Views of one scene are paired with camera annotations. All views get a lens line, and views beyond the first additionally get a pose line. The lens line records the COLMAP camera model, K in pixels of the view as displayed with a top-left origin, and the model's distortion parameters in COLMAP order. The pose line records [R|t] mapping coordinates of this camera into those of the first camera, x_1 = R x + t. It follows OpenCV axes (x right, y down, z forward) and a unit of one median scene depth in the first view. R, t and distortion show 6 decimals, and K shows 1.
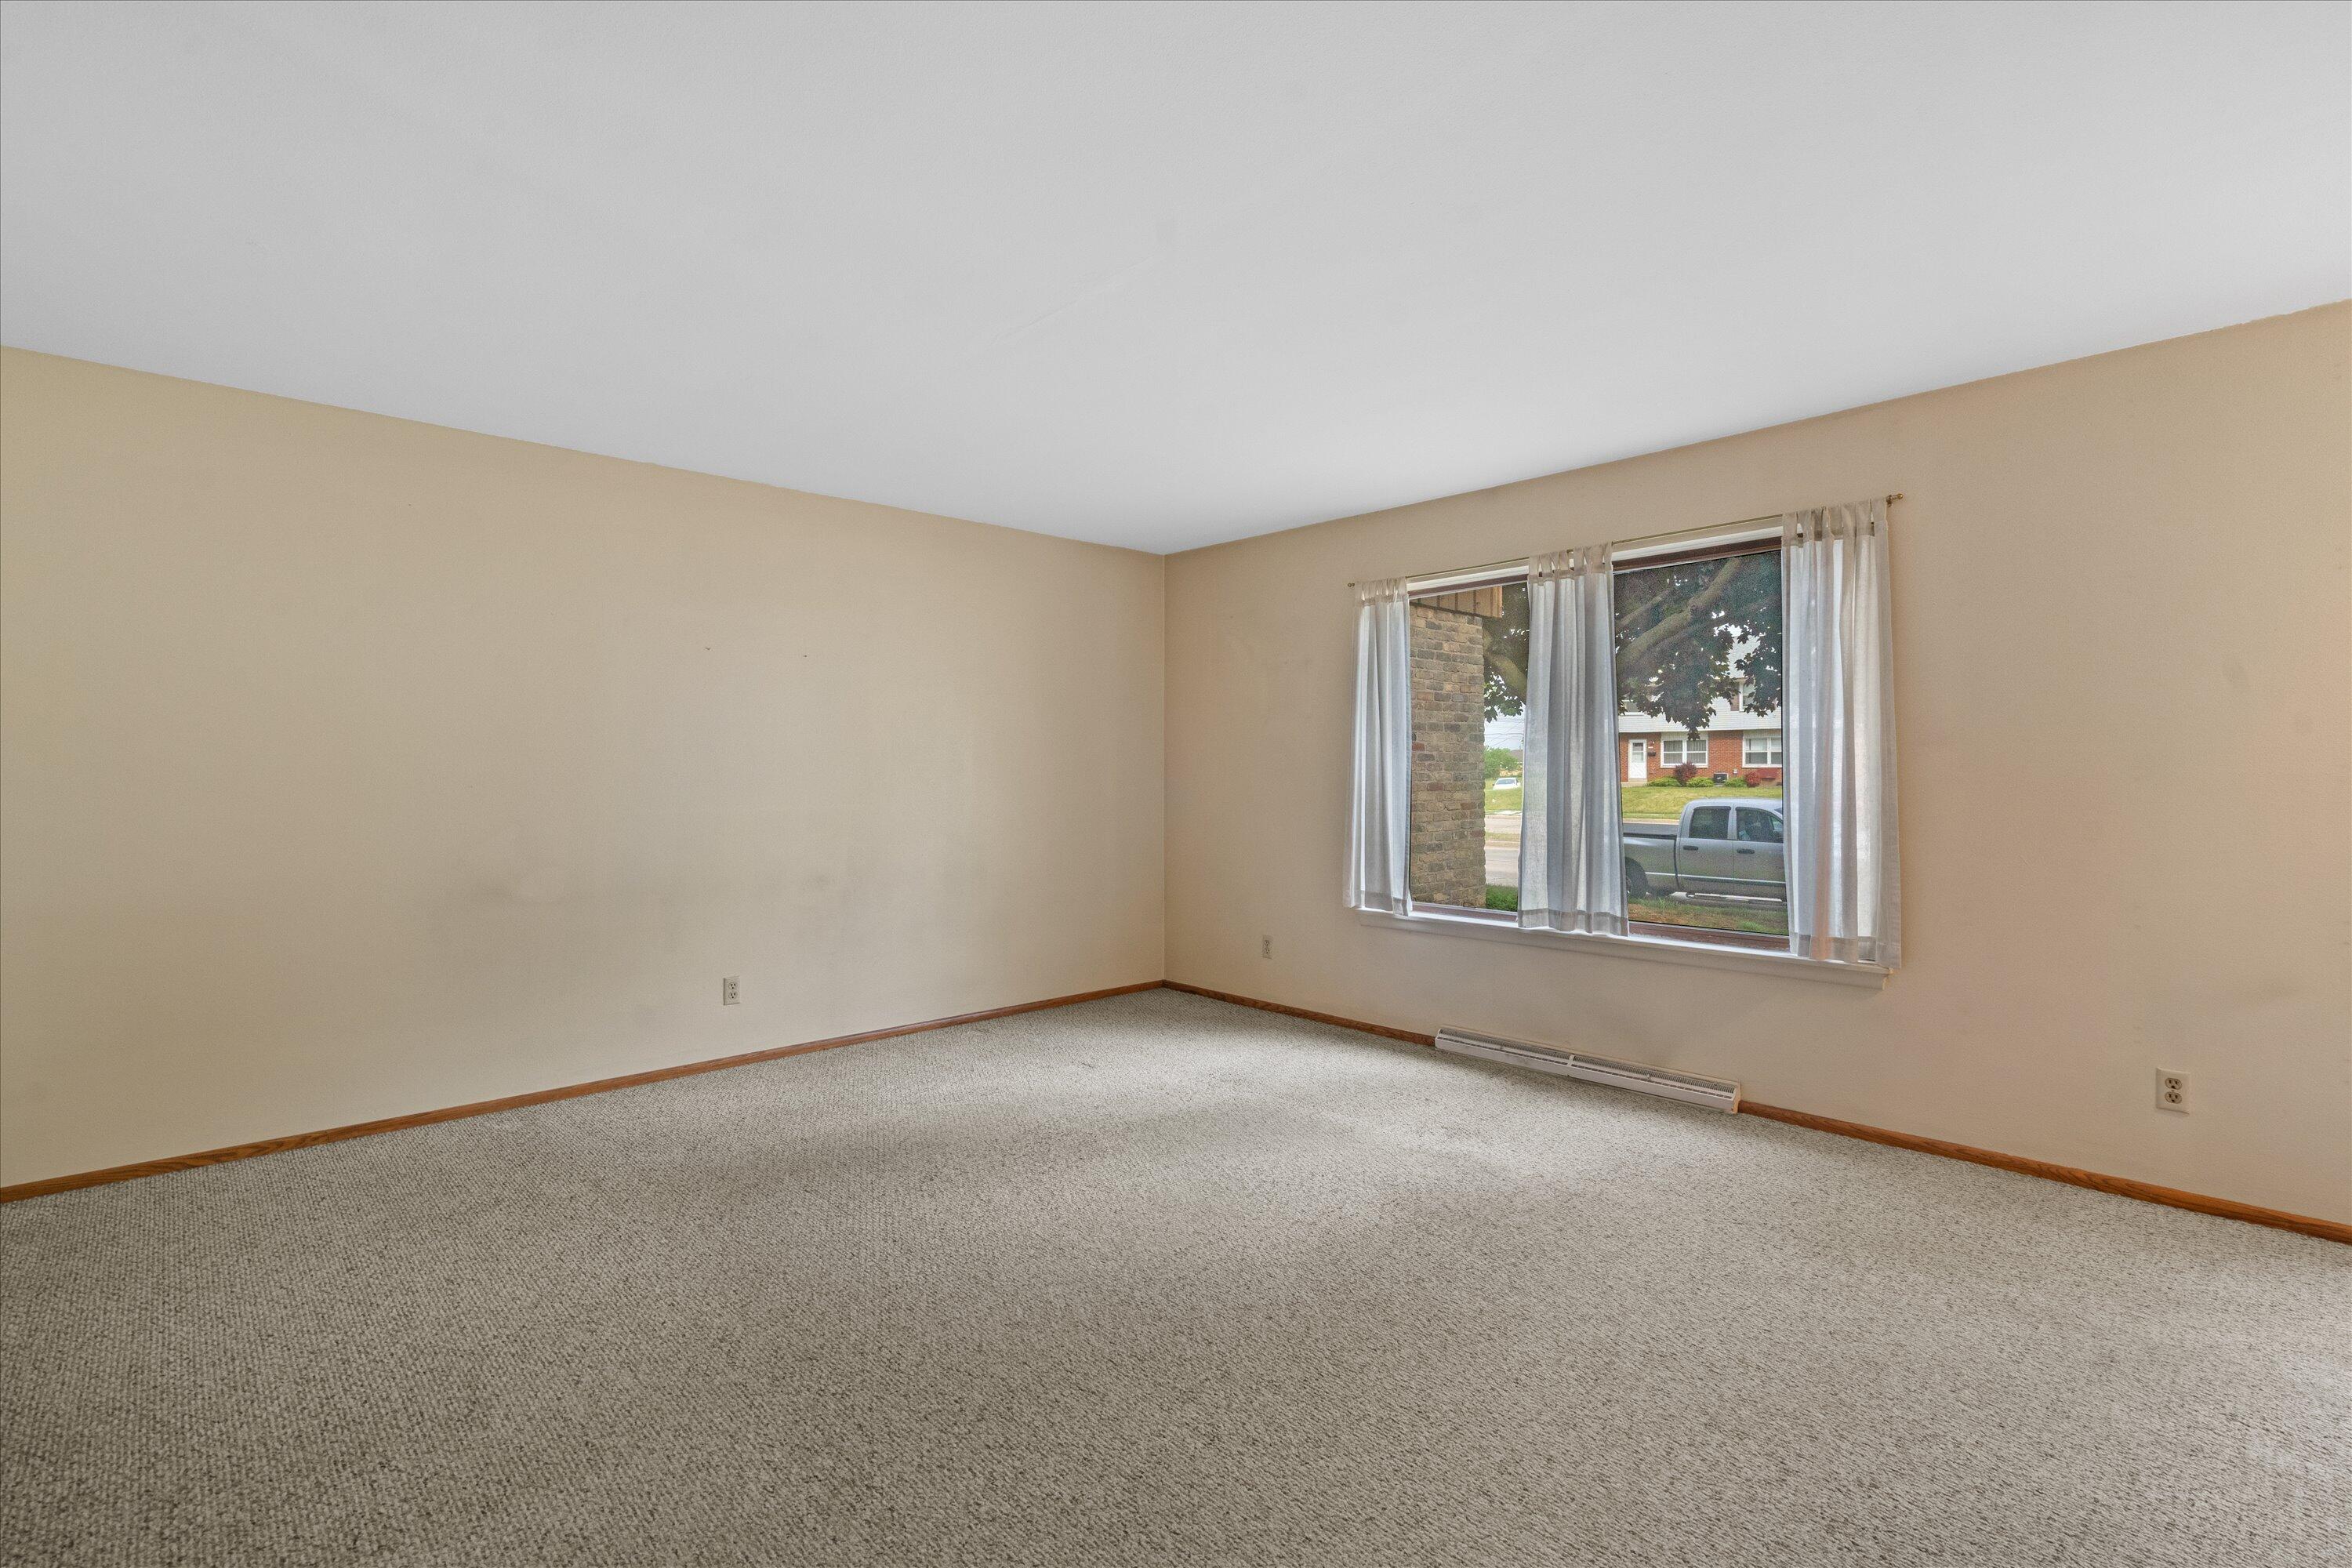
lens RADIAL K [[1094.1, 0, 1182.7], [0, 1094.1, 764.2], [0, 0, 1]] dist [-0.003304, -0.000399]
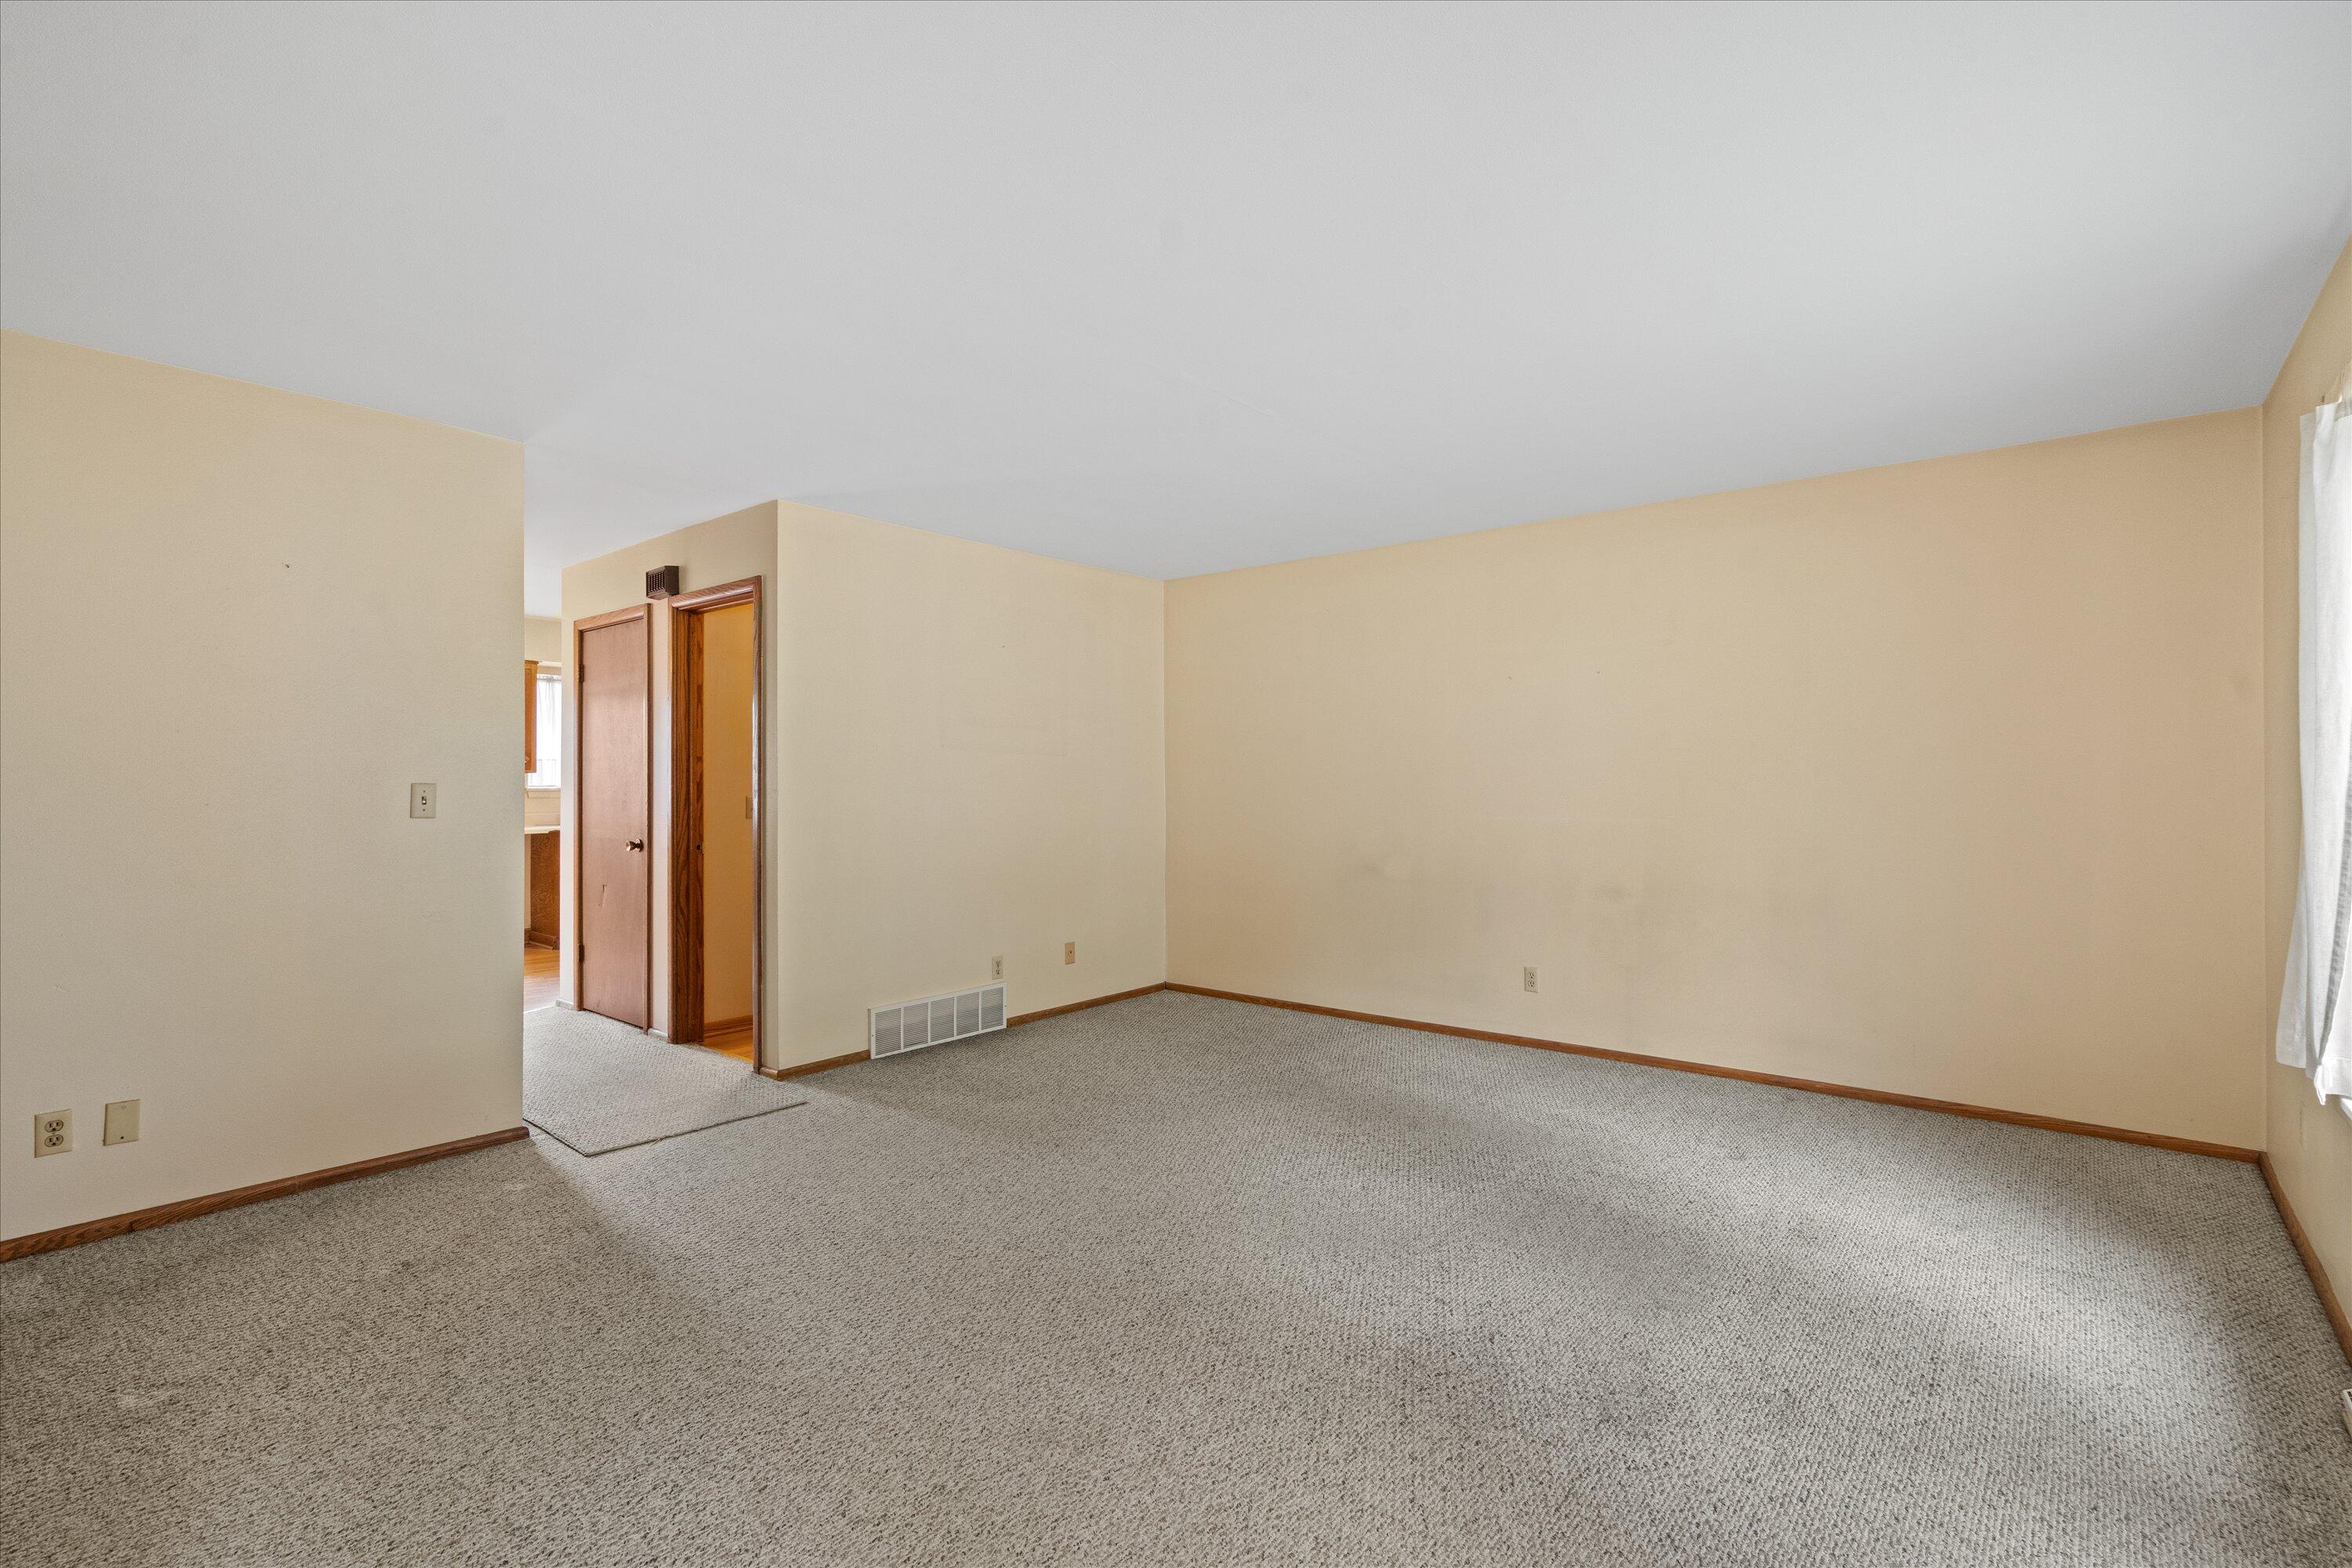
lens RADIAL K [[1094.1, 0, 1177.8], [0, 1094.1, 774.4], [0, 0, 1]] dist [-0.003304, -0.000399]
pose [[0.138702, 0.005139, -0.990321, 0.653355], [0.010369, 0.999924, 0.006641, -0.015726], [0.990280, -0.011189, 0.138639, 0.482692]]
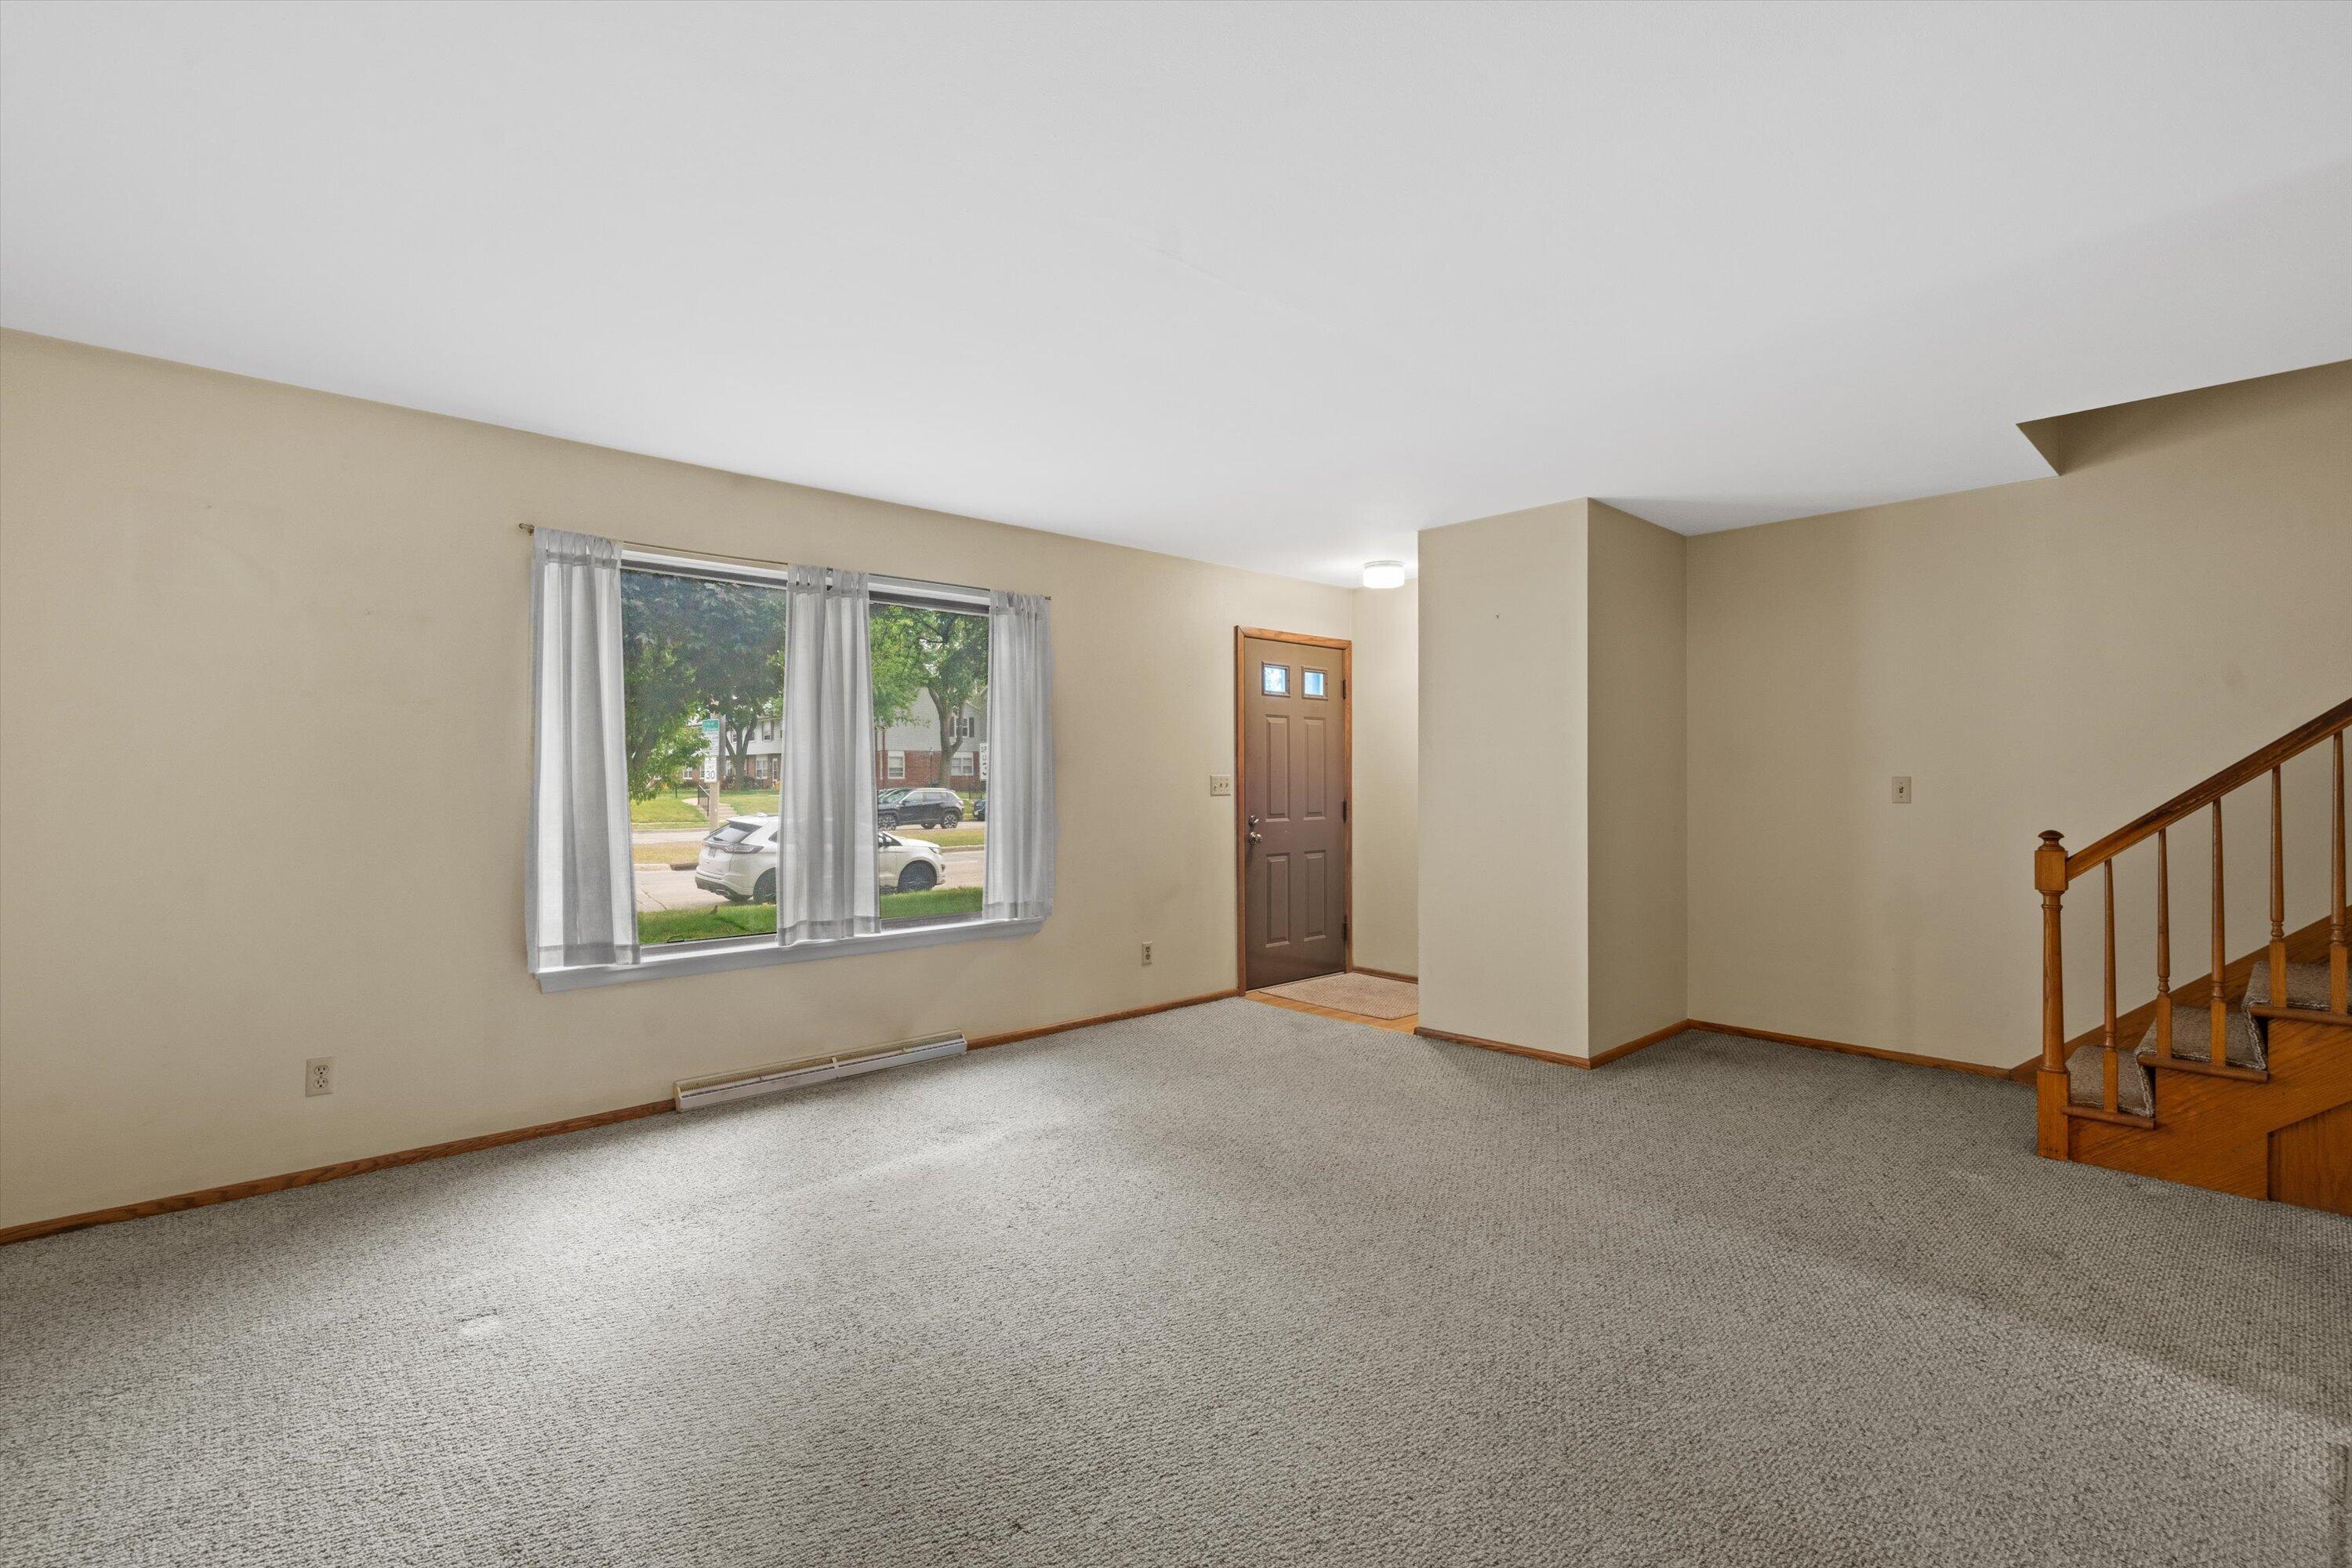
lens RADIAL K [[1094.1, 0, 1167.8], [0, 1094.1, 788.7], [0, 0, 1]] dist [-0.003304, -0.000399]
pose [[-0.015293, -0.009341, 0.999839, -0.633562], [-0.007735, 0.999928, 0.009224, -0.001019], [-0.999853, -0.007593, -0.015364, 0.649293]]
